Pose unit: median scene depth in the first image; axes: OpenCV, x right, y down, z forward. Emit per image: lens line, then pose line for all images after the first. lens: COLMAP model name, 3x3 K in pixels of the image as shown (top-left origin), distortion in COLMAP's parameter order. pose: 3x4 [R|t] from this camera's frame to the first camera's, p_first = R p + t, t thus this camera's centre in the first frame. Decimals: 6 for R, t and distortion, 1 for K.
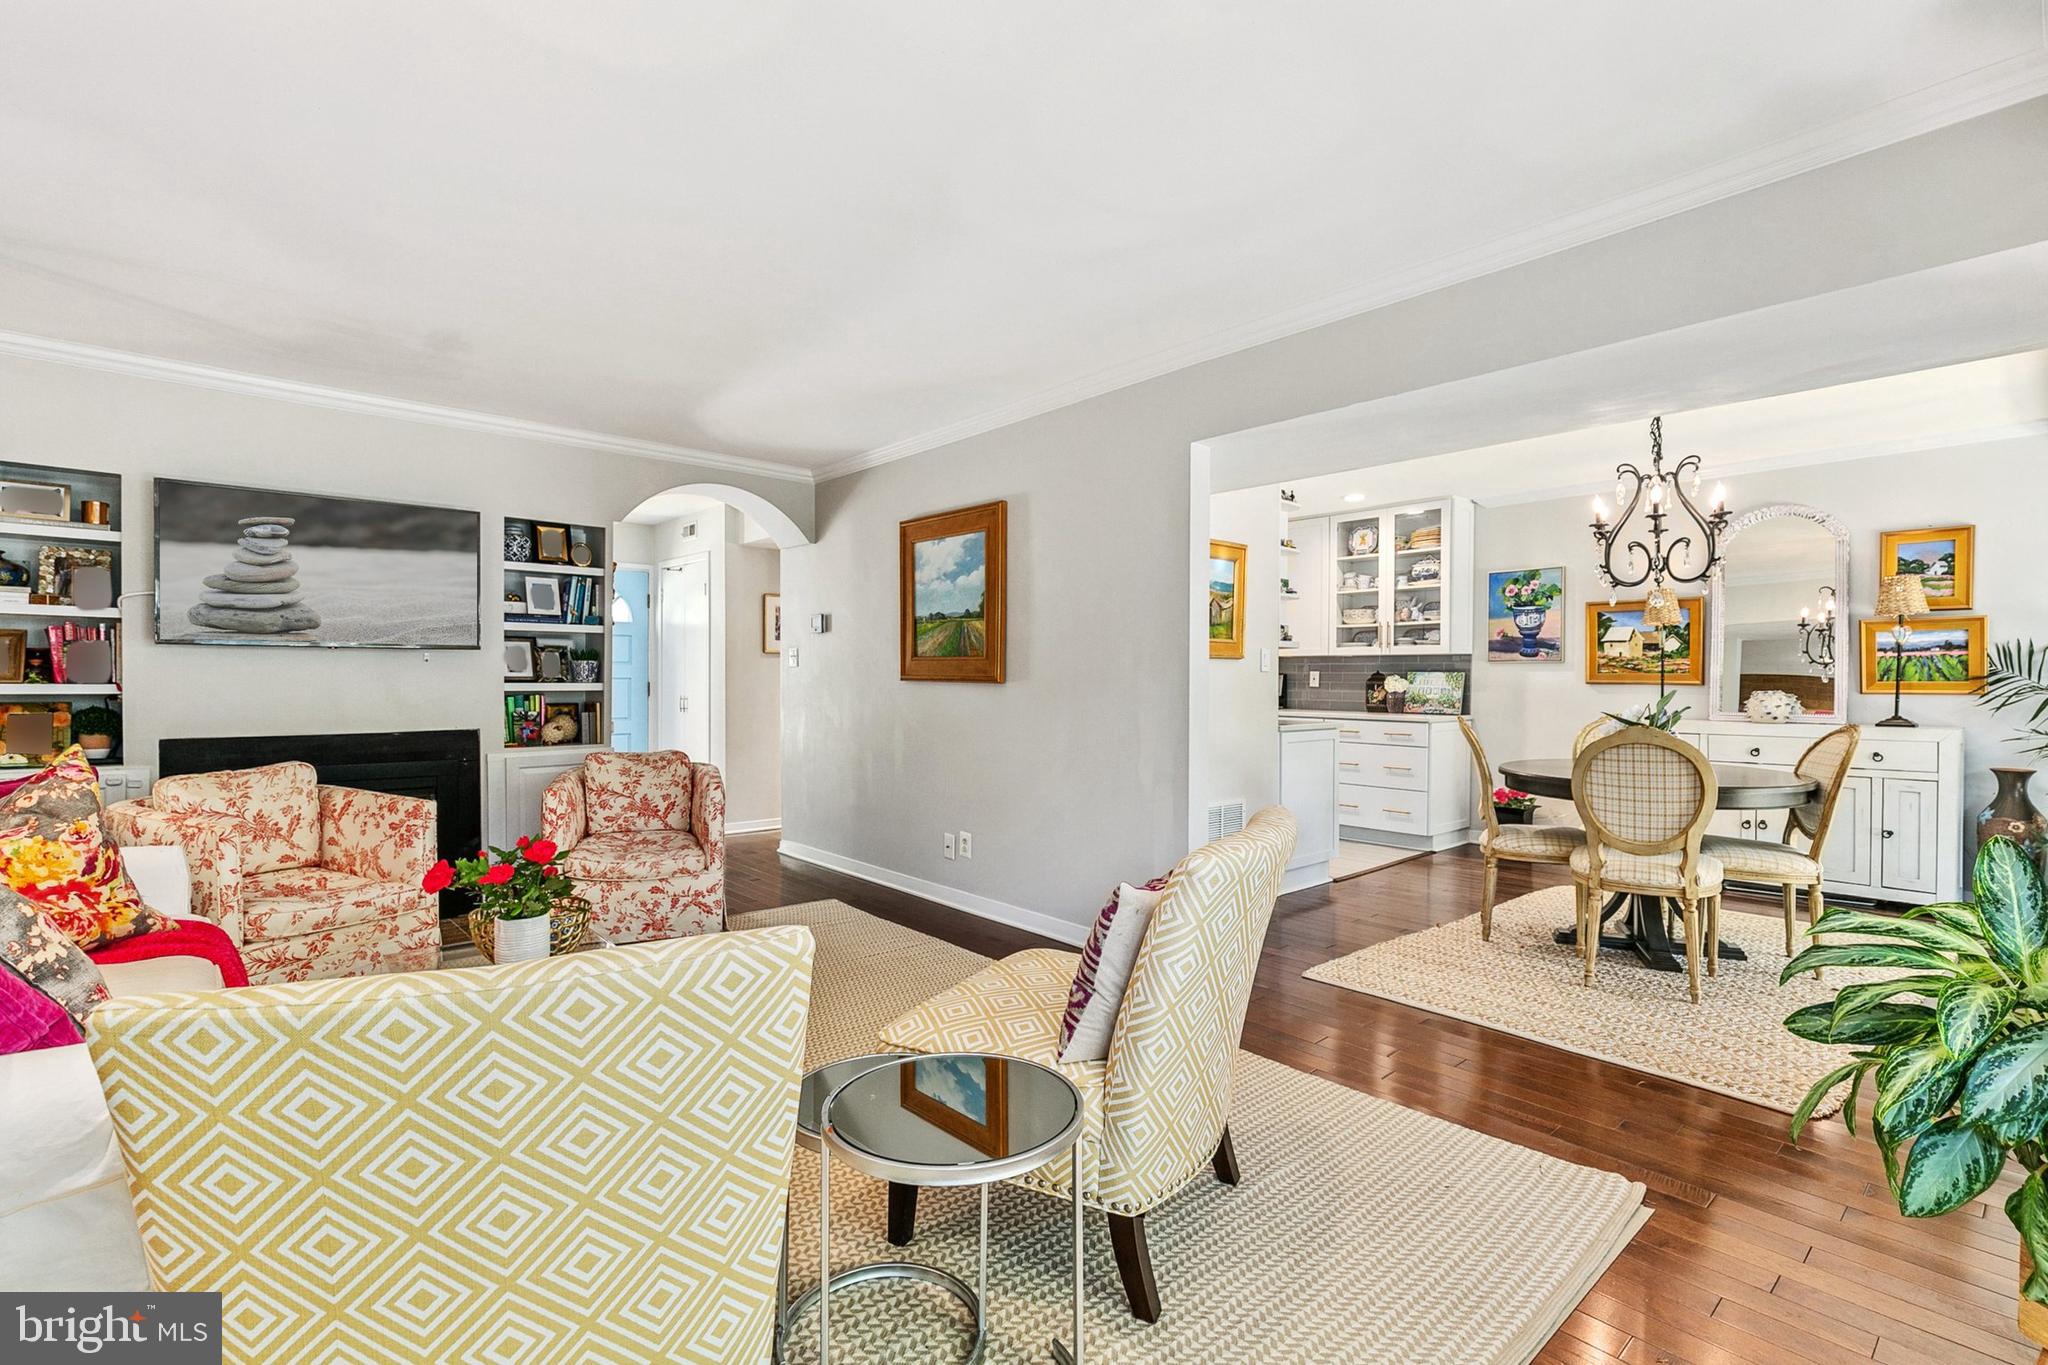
lens RADIAL K [[930.6, 0, 1020.1], [0, 930.6, 683.4], [0, 0, 1]] dist [0.007320, -0.001892]
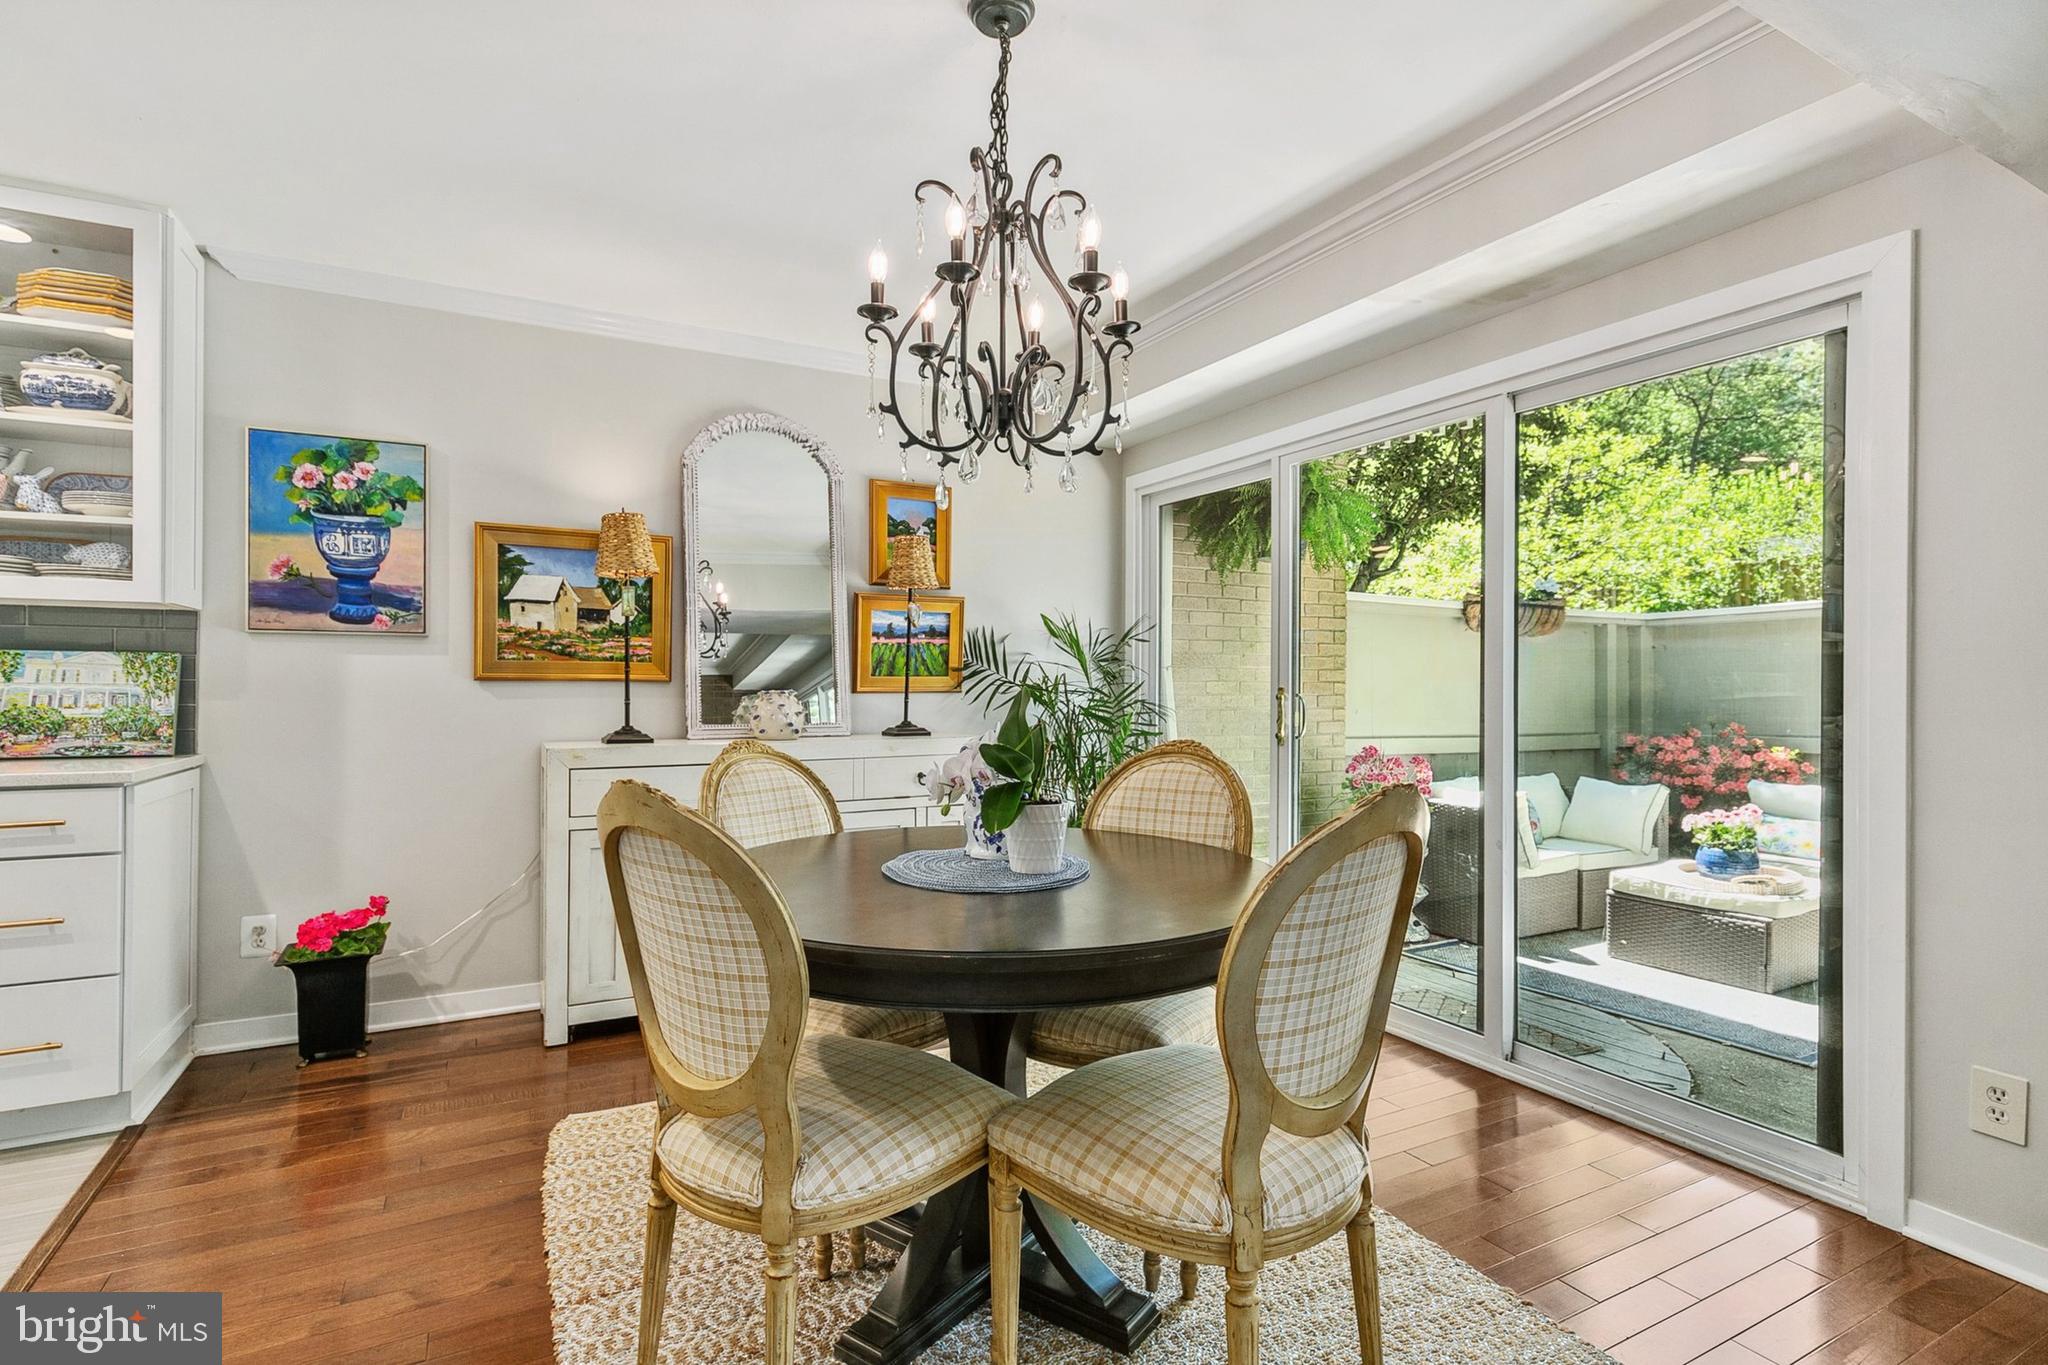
lens RADIAL K [[991.1, 0, 1029.1], [0, 991.1, 688.4], [0, 0, 1]] dist [-0.002583, -0.000161]
pose [[0.229118, -0.005750, 0.973382, 0.135893], [0.003855, 0.999980, 0.004999, 0.003253], [-0.973391, 0.002607, 0.229135, 0.545019]]
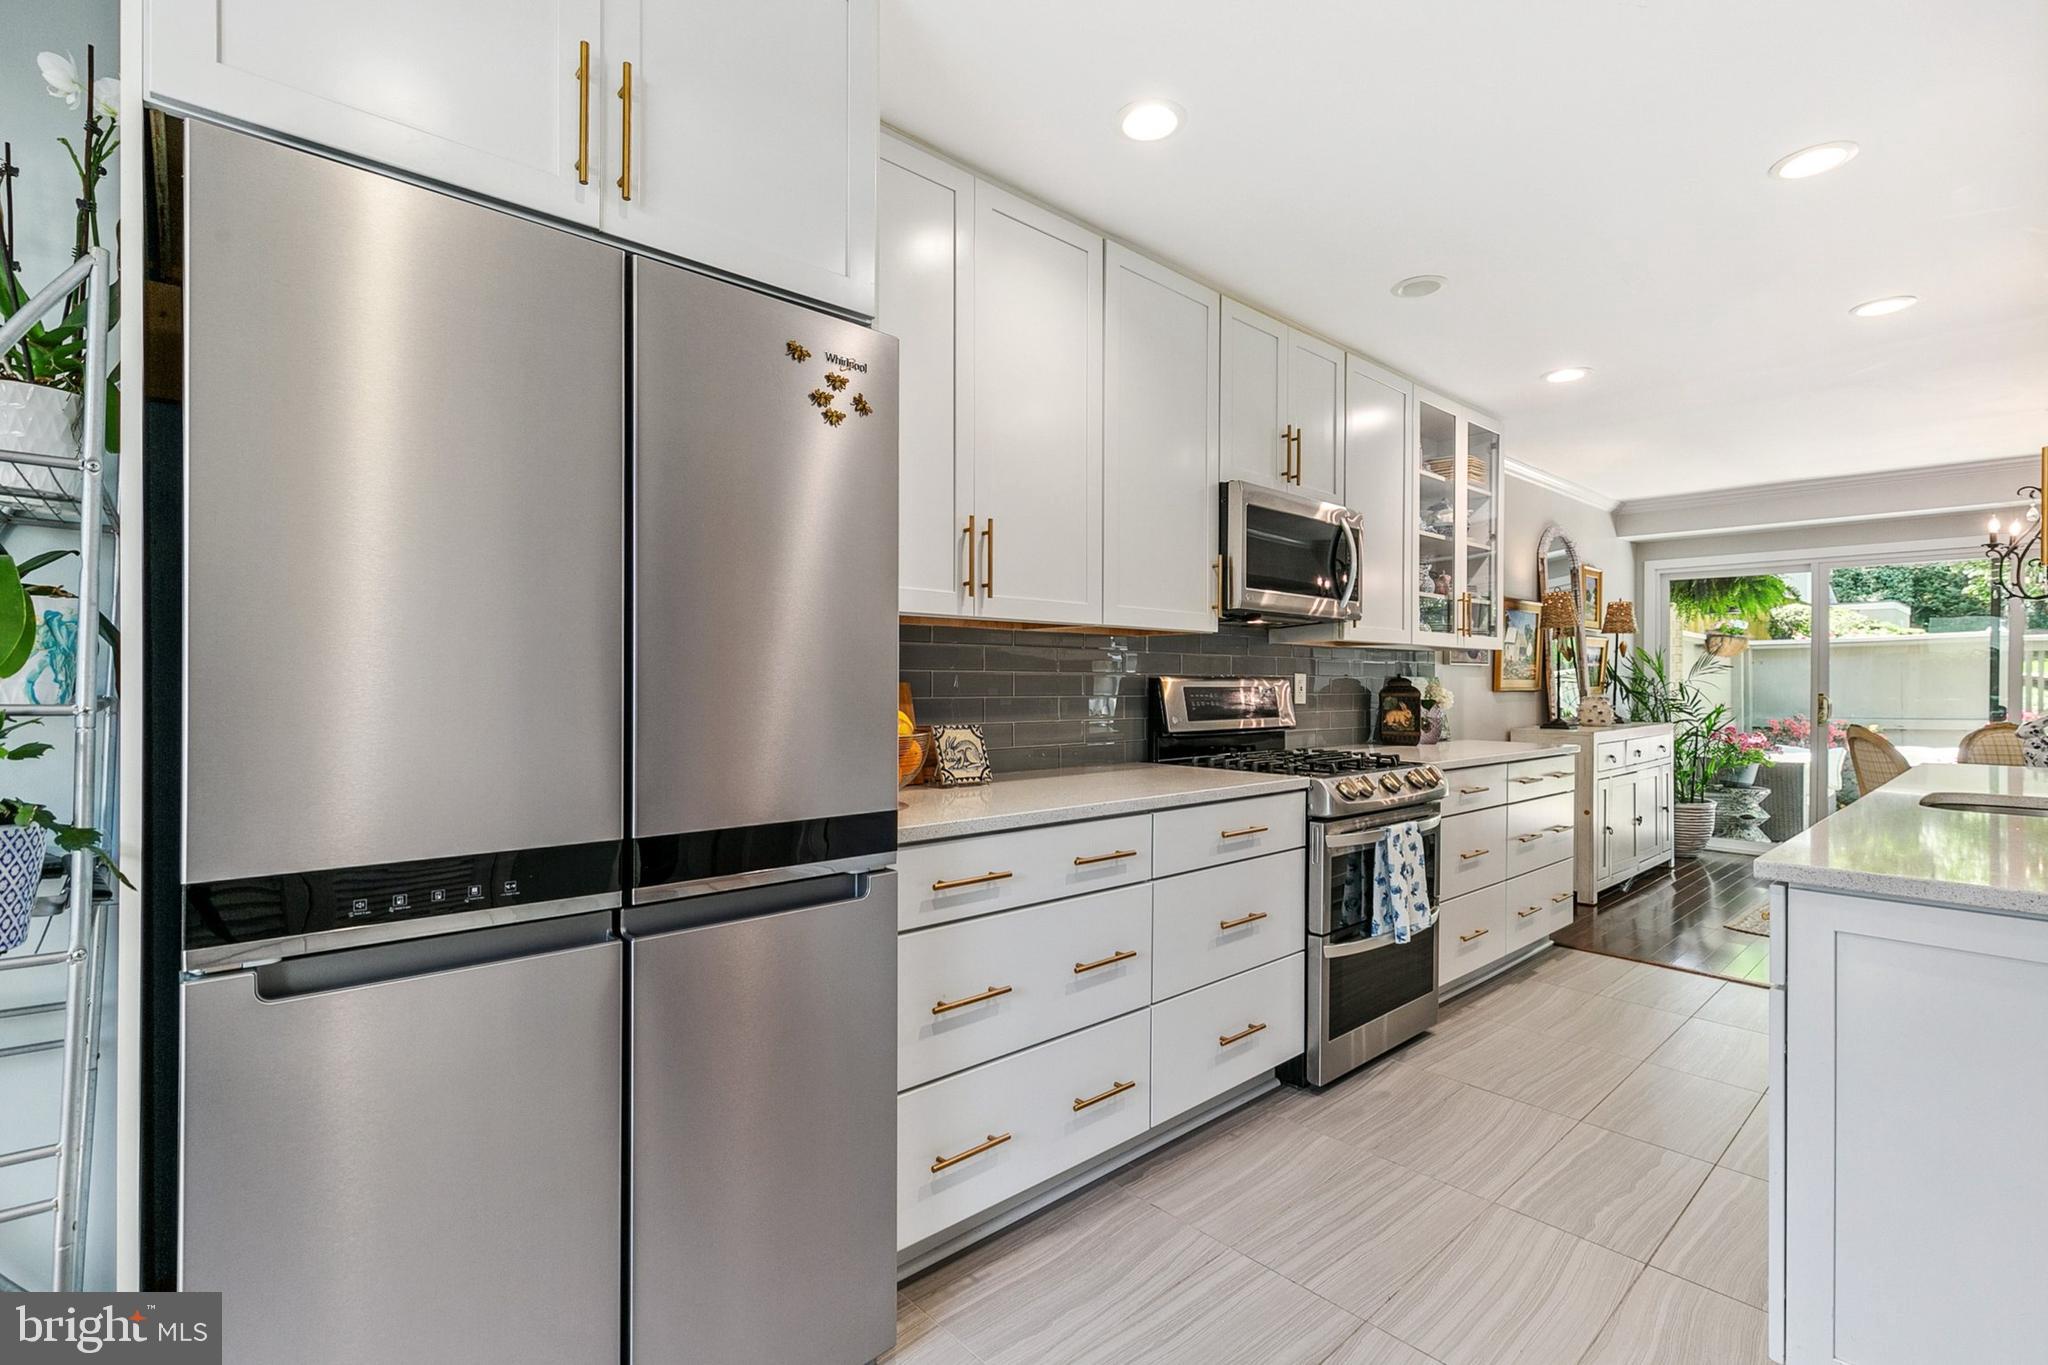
lens RADIAL K [[930.6, 0, 1027.4], [0, 930.6, 683.2], [0, 0, 1]] dist [0.007320, -0.001892]
pose [[-0.013619, -0.006928, 0.999883, -0.219916], [0.003482, 0.999970, 0.006976, -0.013678], [-0.999901, 0.003576, -0.013594, 1.357127]]
